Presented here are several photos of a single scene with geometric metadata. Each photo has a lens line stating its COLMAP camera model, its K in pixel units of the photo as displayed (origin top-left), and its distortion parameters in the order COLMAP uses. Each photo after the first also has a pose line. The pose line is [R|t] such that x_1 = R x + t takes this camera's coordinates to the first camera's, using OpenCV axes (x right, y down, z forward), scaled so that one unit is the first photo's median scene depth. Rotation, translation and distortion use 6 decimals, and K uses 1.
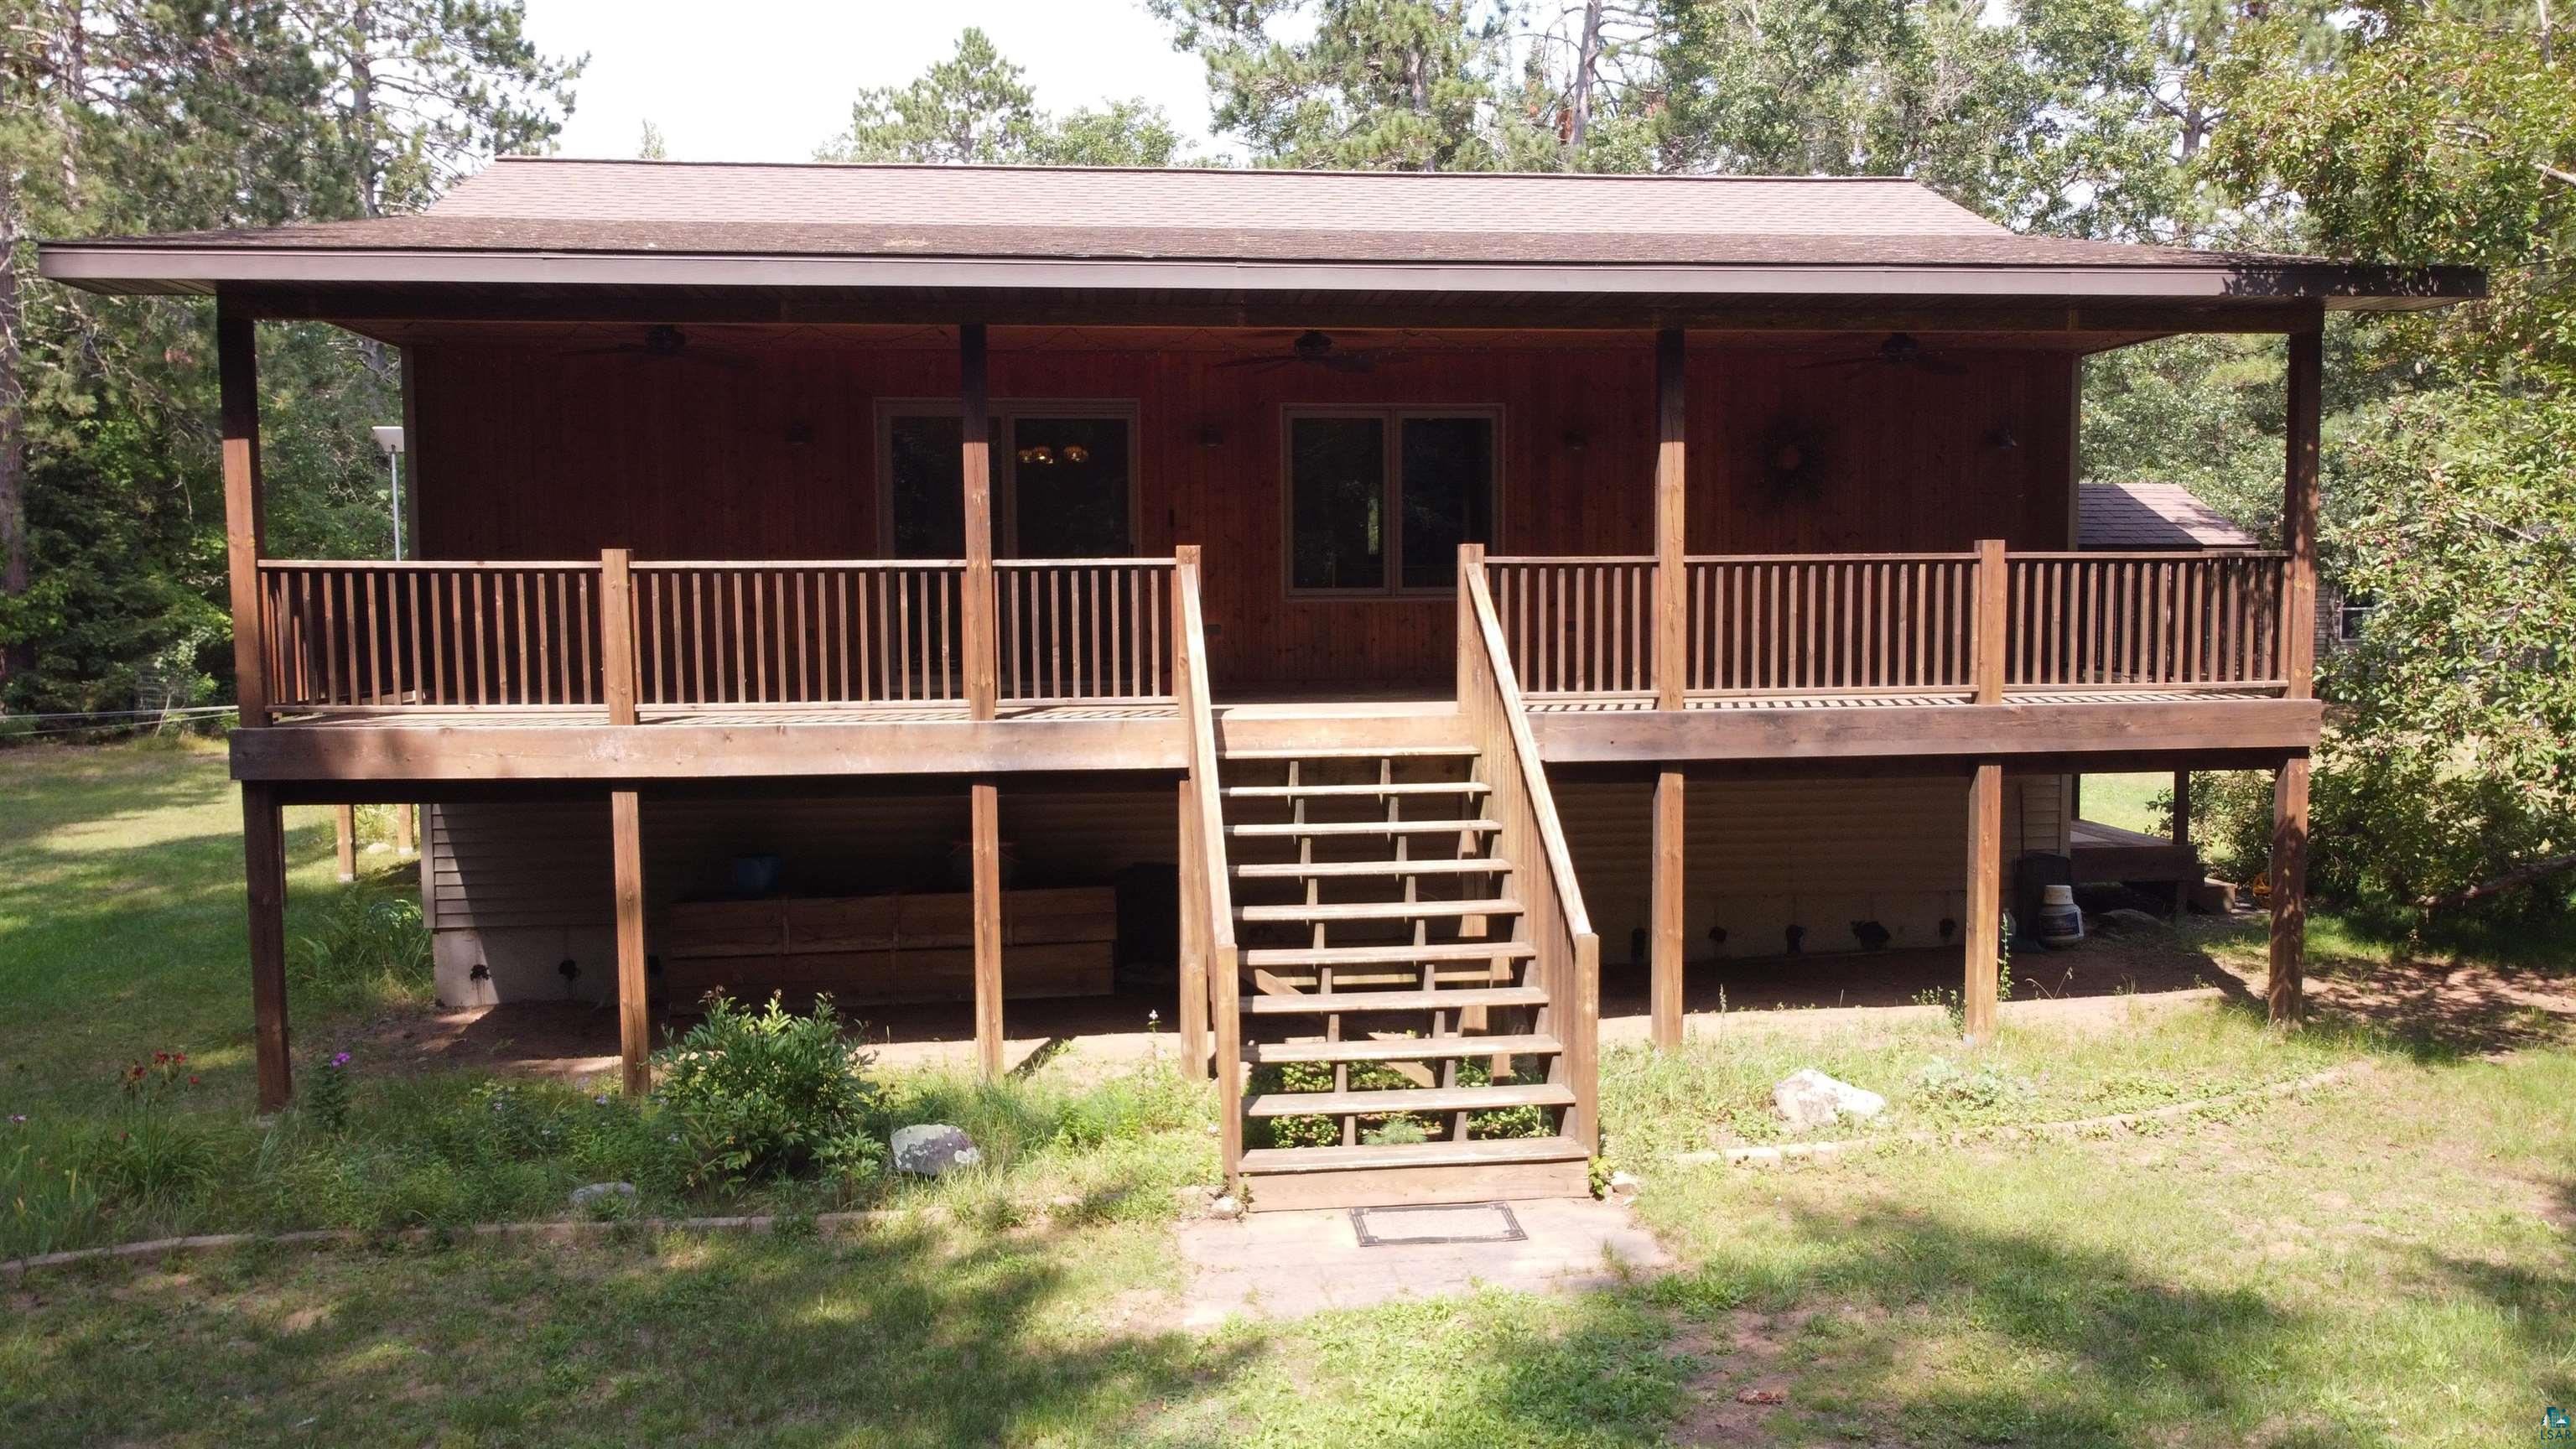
lens RADIAL K [[1952.8, 0, 1288.0], [0, 1952.8, 724.5], [0, 0, 1]] dist [-0.006615, 0.007854]
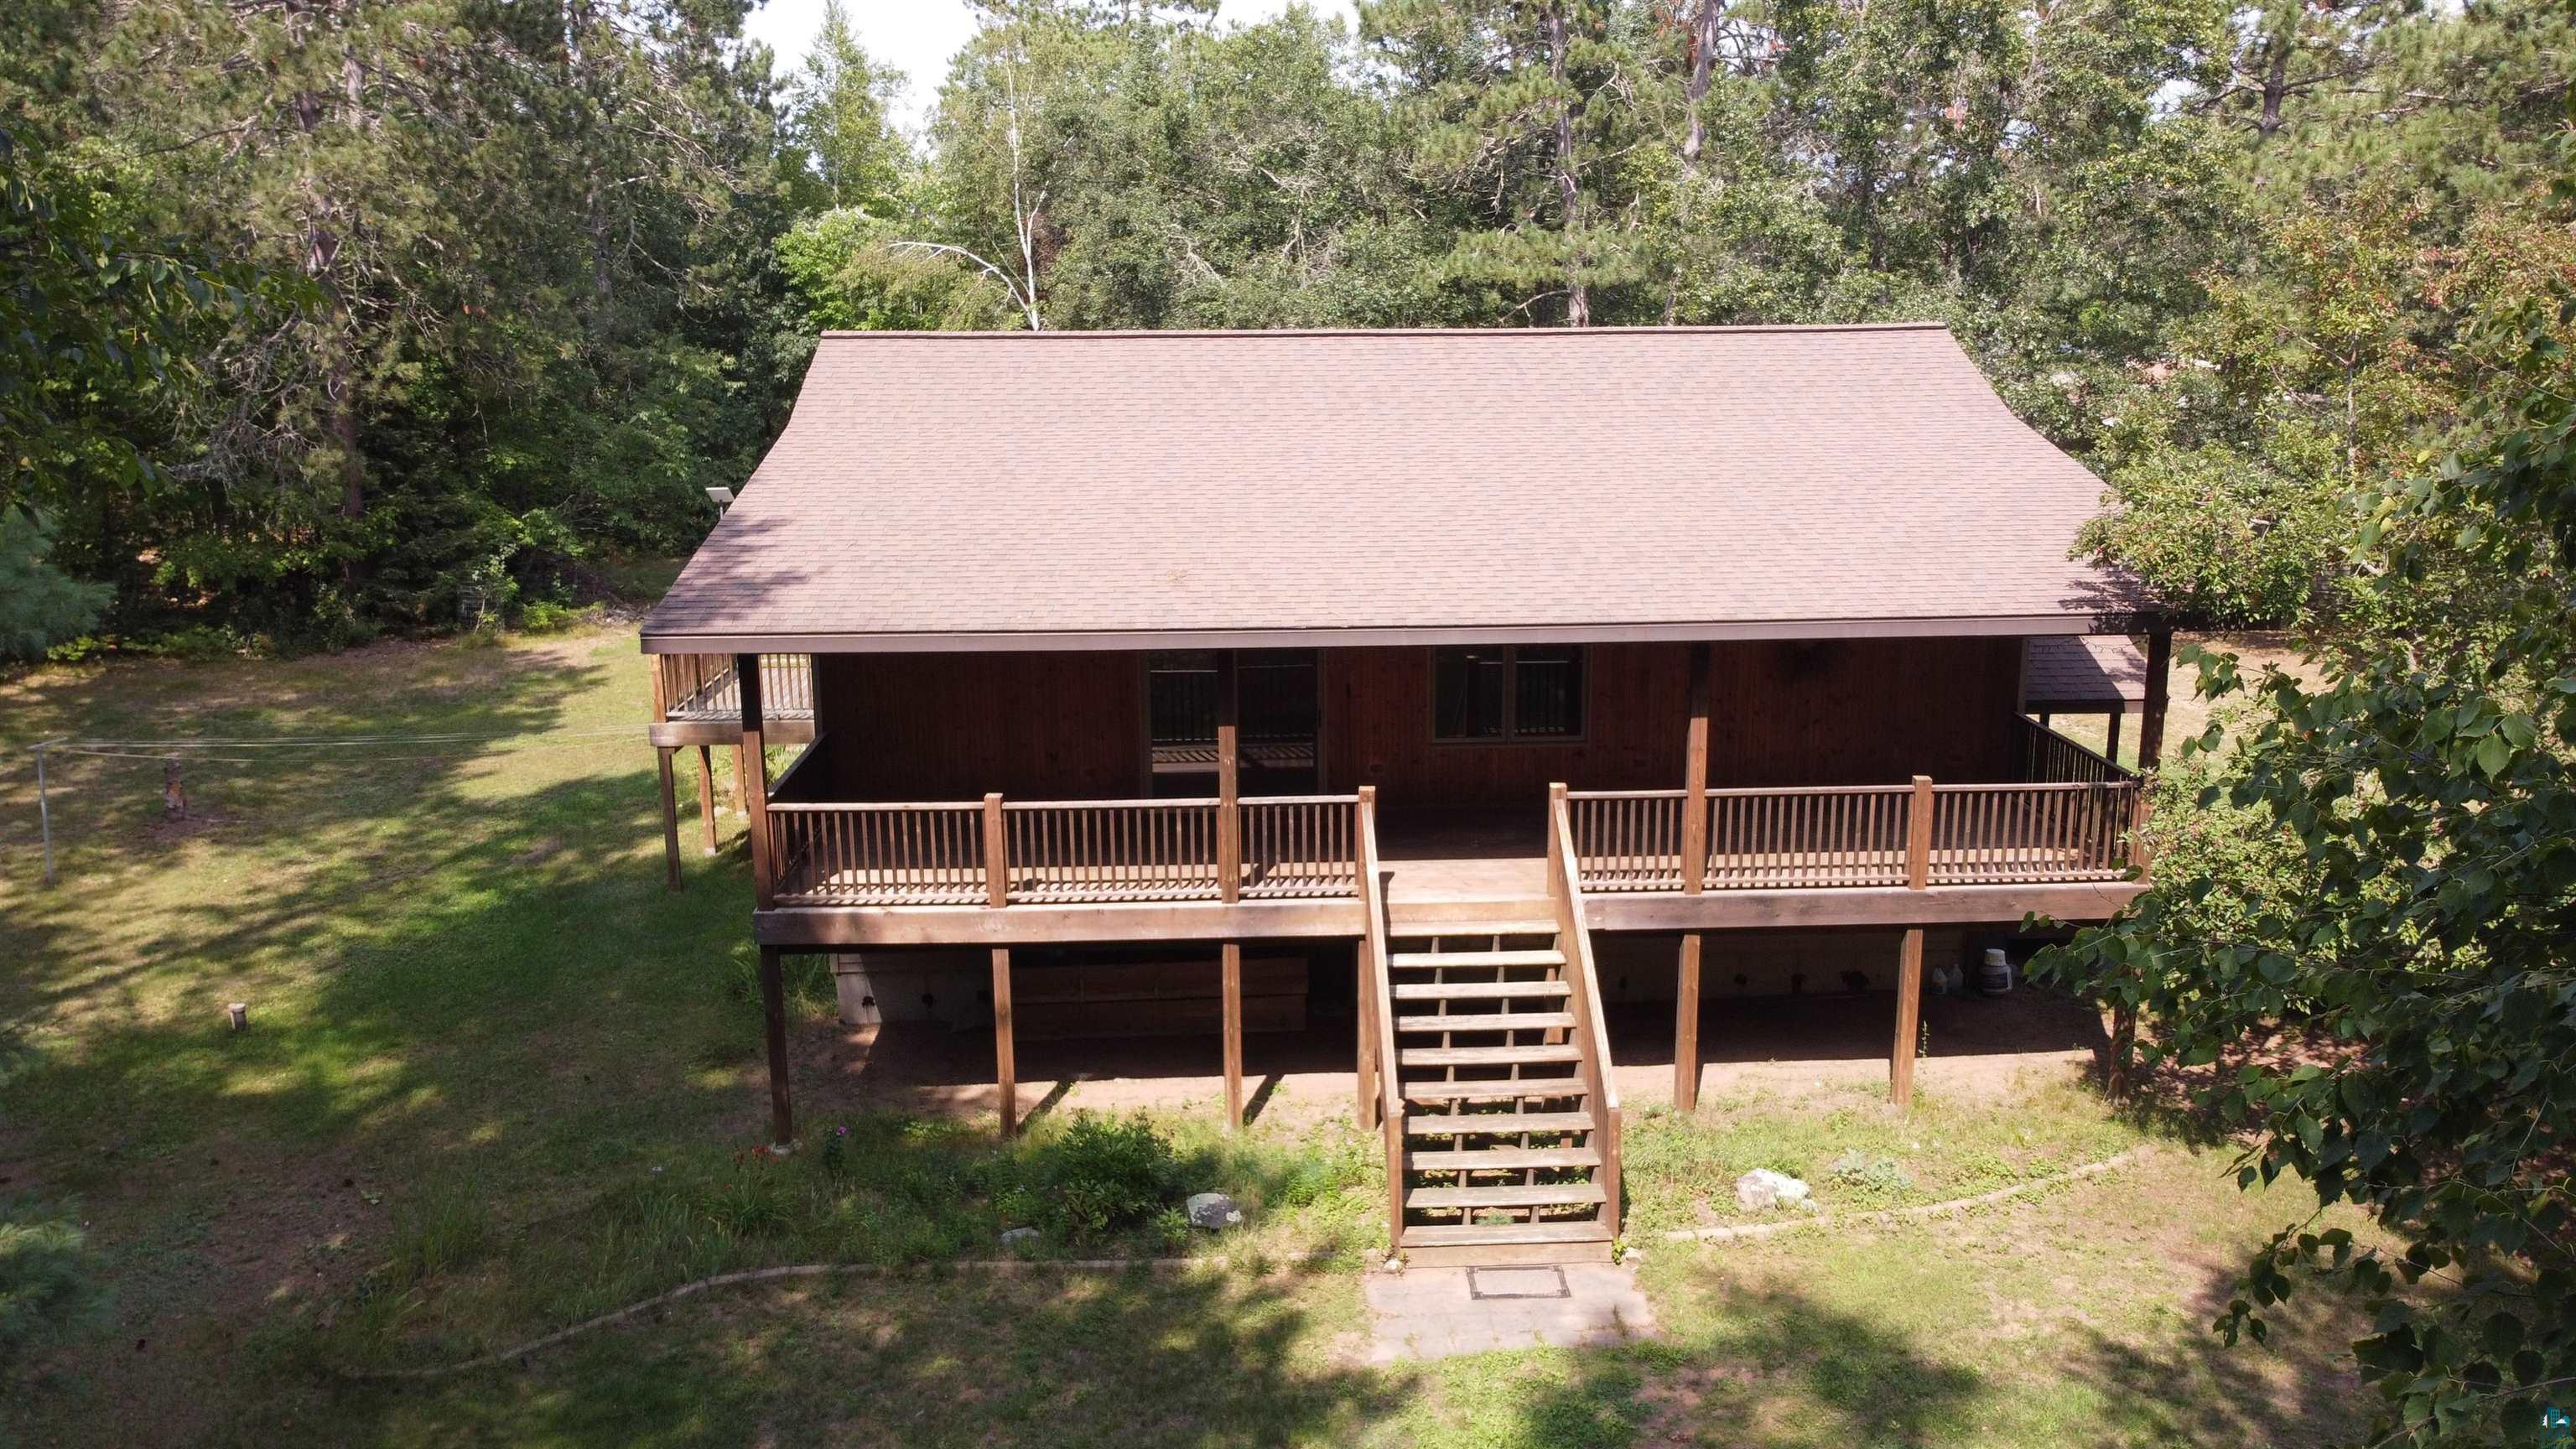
lens RADIAL K [[1954.3, 0, 1288.0], [0, 1954.3, 724.5], [0, 0, 1]] dist [0.003298, -0.002233]
pose [[0.997683, 0.012924, -0.066792, -0.012626], [-0.002790, 0.988737, 0.149639, -0.379378], [0.067973, -0.149106, 0.986482, -0.489081]]
